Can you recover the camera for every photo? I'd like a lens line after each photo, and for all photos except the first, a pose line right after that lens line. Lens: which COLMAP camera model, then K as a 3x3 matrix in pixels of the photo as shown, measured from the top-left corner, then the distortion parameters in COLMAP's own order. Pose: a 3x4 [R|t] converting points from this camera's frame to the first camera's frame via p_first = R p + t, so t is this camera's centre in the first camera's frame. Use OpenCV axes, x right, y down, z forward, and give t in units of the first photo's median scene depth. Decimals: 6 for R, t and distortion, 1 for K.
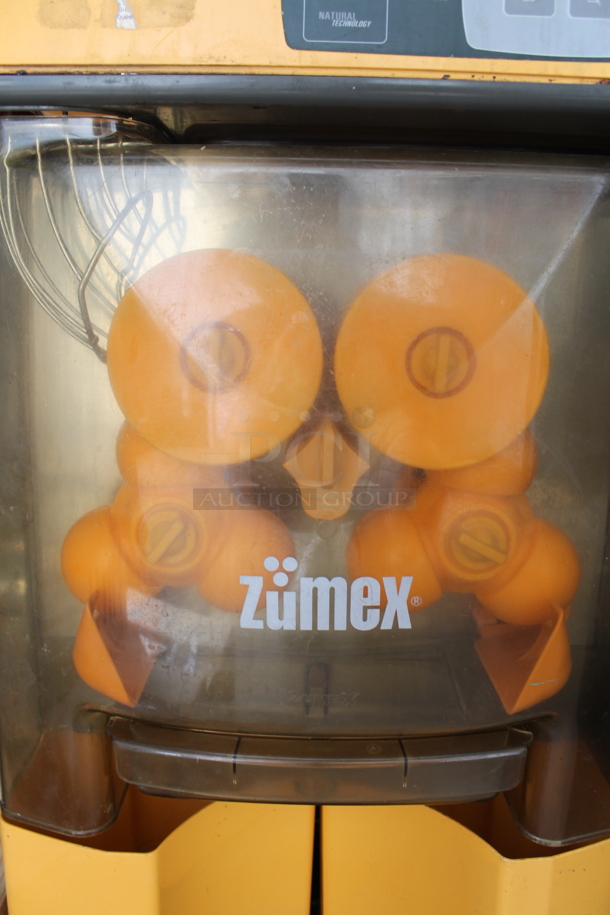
lens RADIAL K [[777.7, 0, 308.6], [0, 777.7, 453.4], [0, 0, 1]] dist [-0.137269, 0.077643]
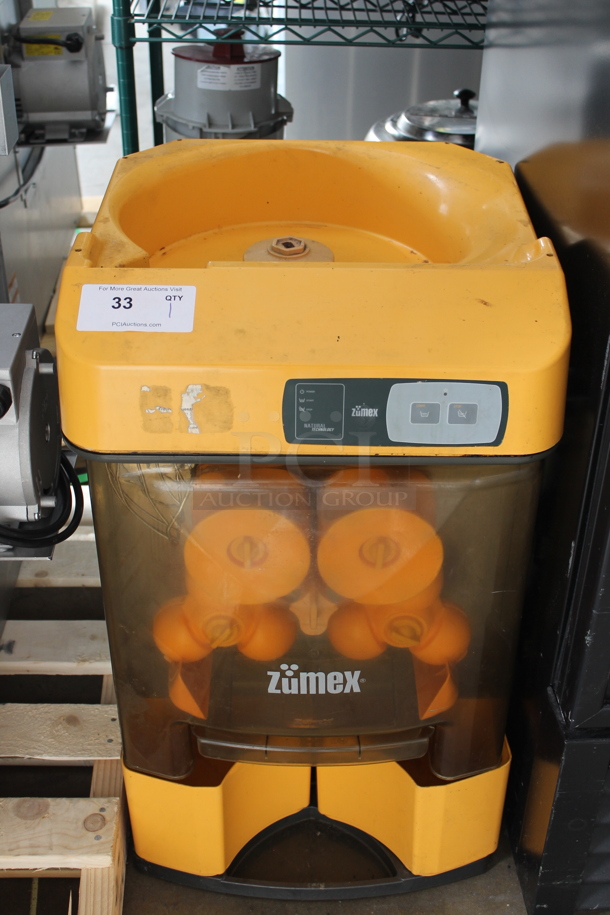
lens RADIAL K [[1185.5, 0, 304.3], [0, 1185.5, 457.0], [0, 0, 1]] dist [-0.058072, 0.000000]
pose [[0.999807, -0.019209, -0.004238, 0.021631], [0.019313, 0.917651, 0.396918, -1.449000], [-0.003735, -0.396923, 0.917844, -1.411130]]
